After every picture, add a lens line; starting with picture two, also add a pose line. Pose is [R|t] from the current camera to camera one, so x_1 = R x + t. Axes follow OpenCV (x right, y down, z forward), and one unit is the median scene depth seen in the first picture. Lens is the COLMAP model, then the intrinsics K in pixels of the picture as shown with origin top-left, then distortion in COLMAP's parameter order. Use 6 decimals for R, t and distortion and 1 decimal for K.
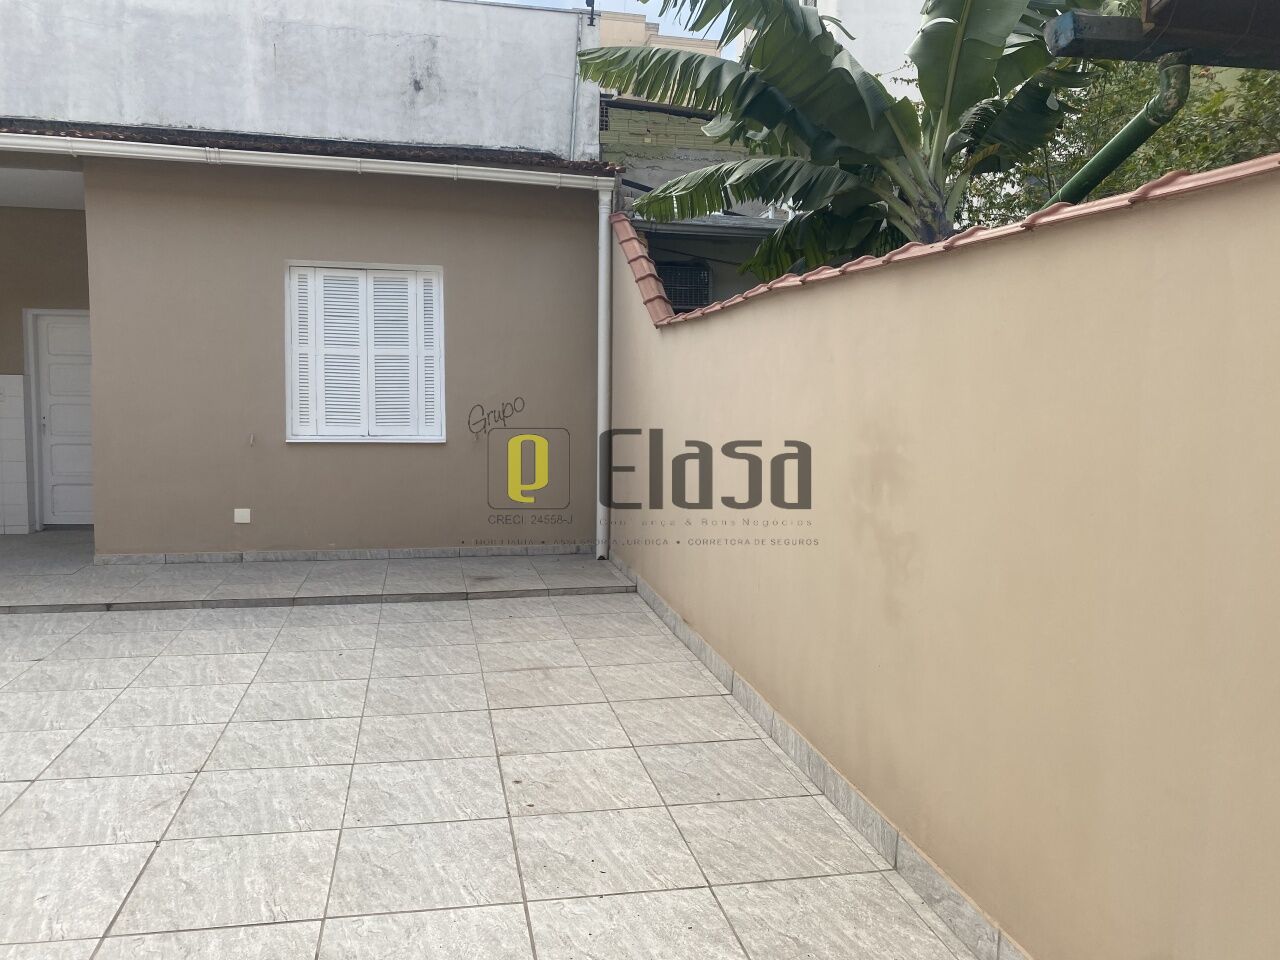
lens RADIAL K [[996.3, 0, 637.5], [0, 996.3, 476.6], [0, 0, 1]] dist [0.119609, -0.139607]
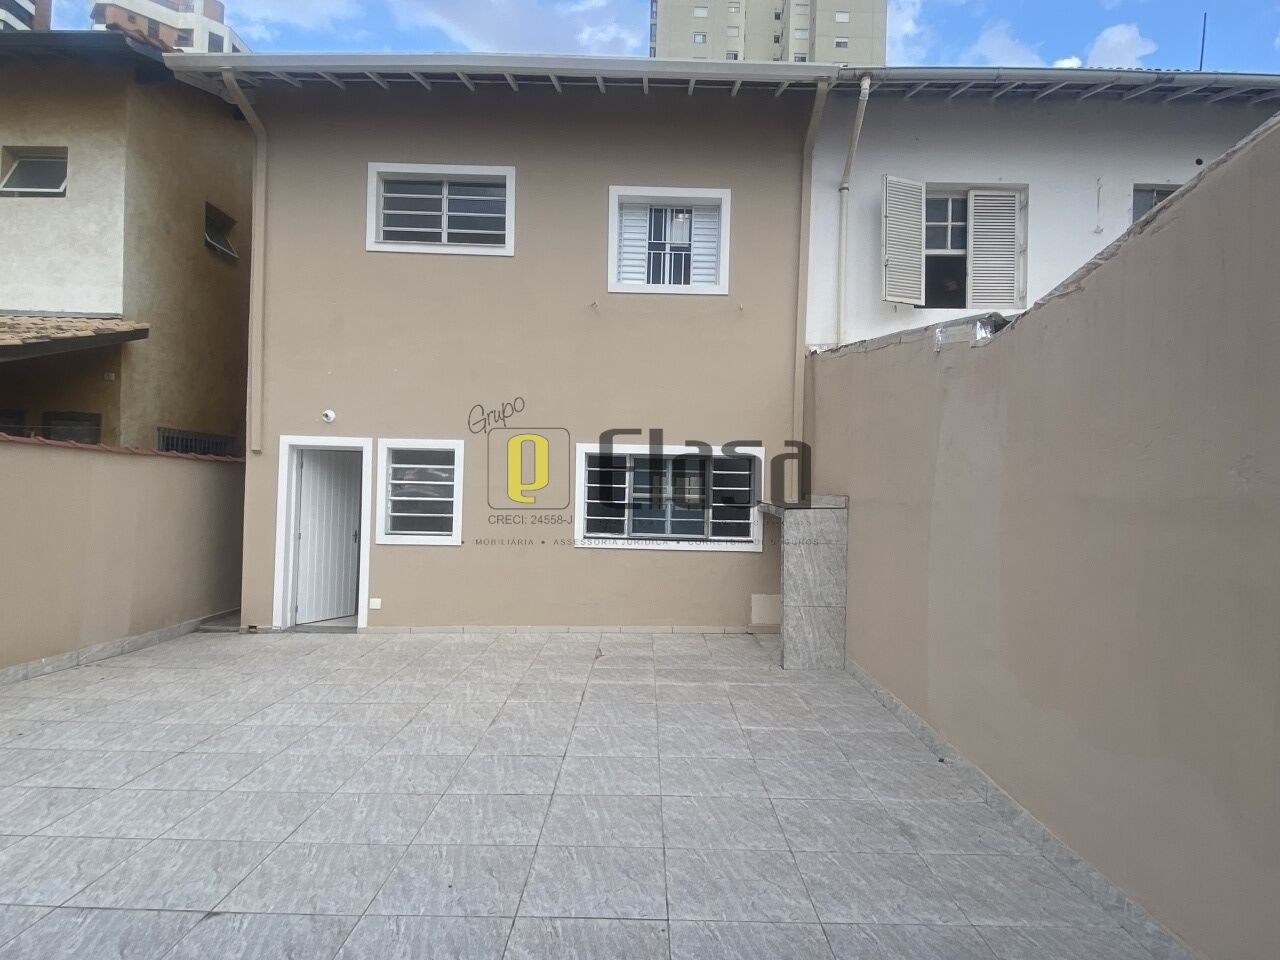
lens RADIAL K [[763.0, 0, 643.0], [0, 763.0, 479.0], [0, 0, 1]] dist [0.002623, 0.000629]
pose [[-0.979736, -0.037893, 0.196675, -1.324255], [-0.025767, 0.997627, 0.063851, -0.215055], [-0.198628, 0.057490, -0.978387, 1.966558]]
